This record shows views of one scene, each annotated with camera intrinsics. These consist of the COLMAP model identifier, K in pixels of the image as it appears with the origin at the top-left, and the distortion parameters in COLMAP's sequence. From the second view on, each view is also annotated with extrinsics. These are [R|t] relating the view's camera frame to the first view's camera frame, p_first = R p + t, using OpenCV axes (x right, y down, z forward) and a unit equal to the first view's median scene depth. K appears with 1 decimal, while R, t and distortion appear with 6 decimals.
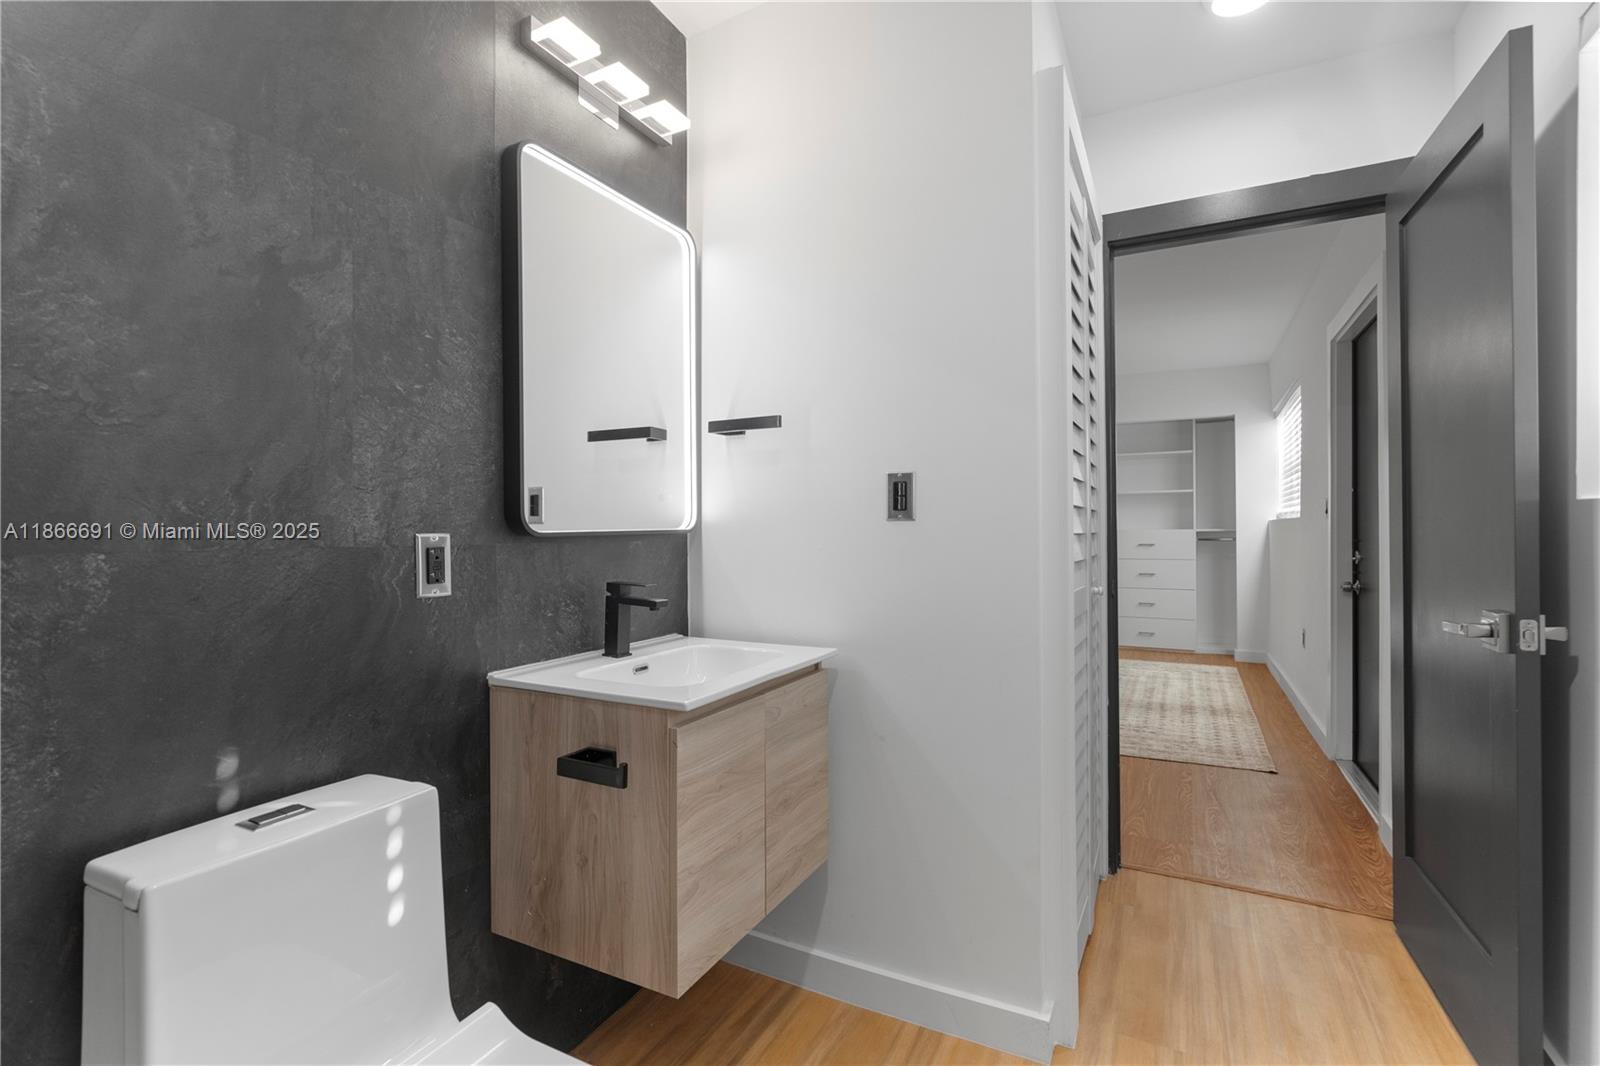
lens RADIAL K [[726.3, 0, 796.8], [0, 726.3, 534.7], [0, 0, 1]] dist [-0.010409, 0.002768]
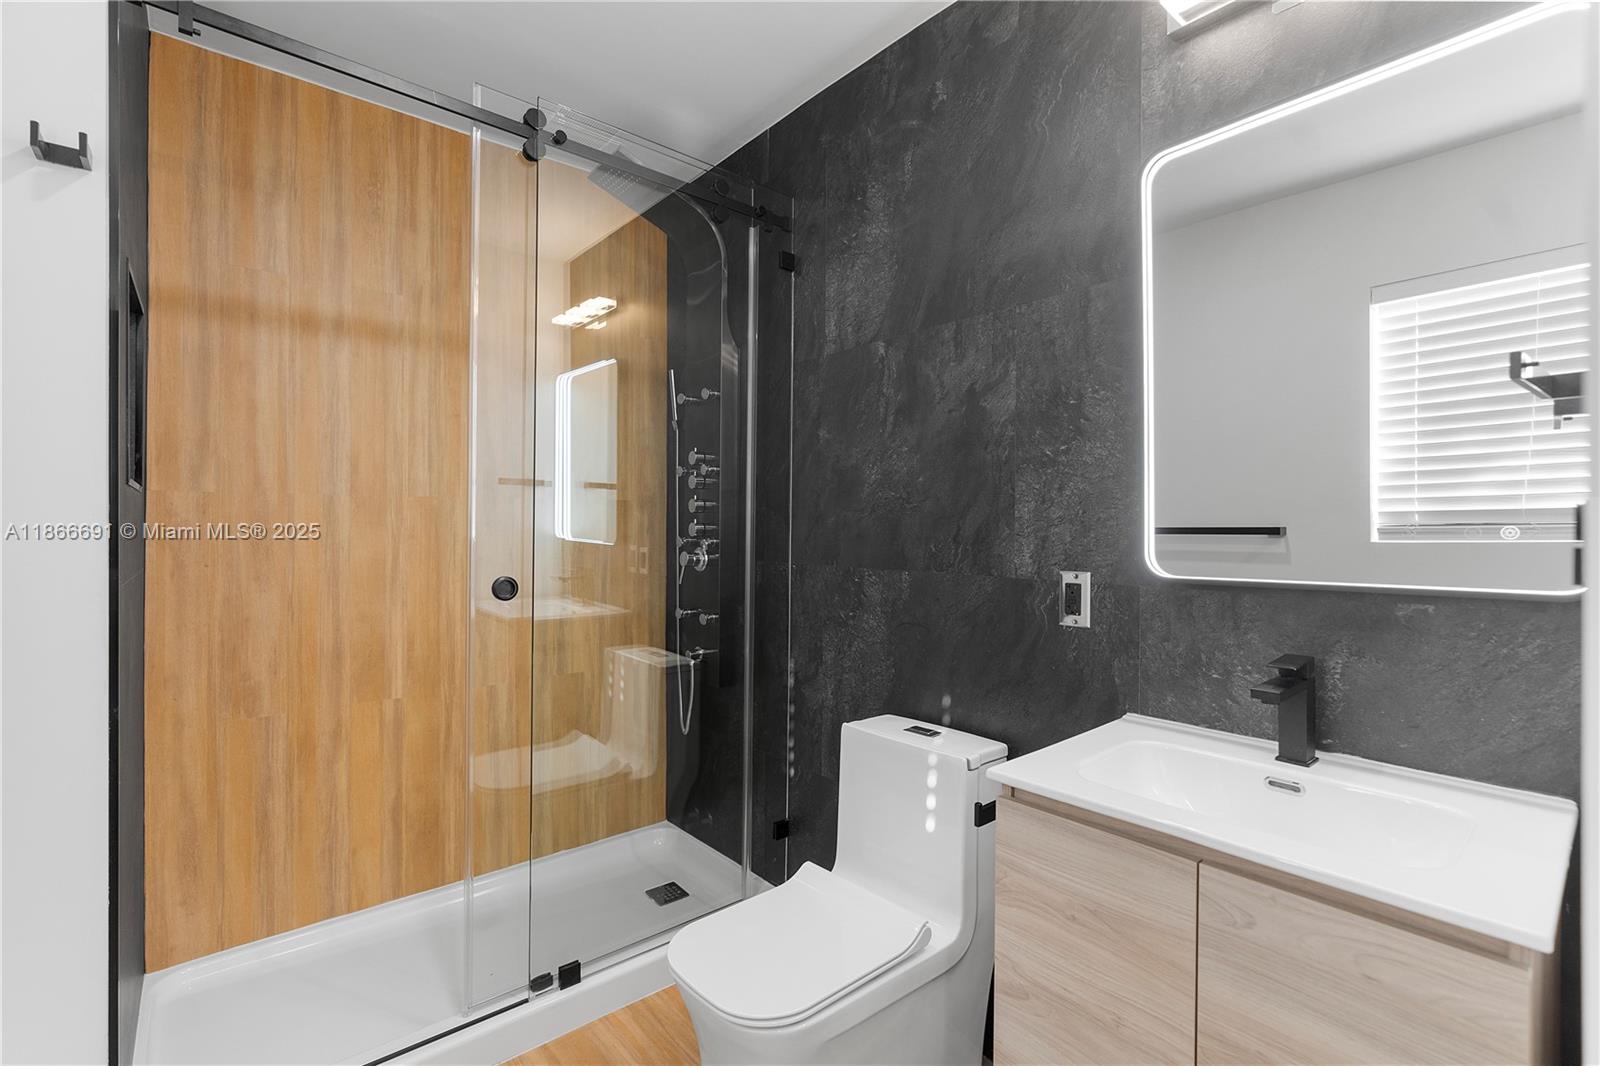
lens RADIAL K [[726.3, 0, 795.3], [0, 726.3, 522.5], [0, 0, 1]] dist [-0.010409, 0.002768]
pose [[-0.366100, 0.004914, -0.930562, 0.781768], [-0.001225, 0.999983, 0.005763, -0.091333], [0.930575, 0.003249, -0.366088, 1.071752]]
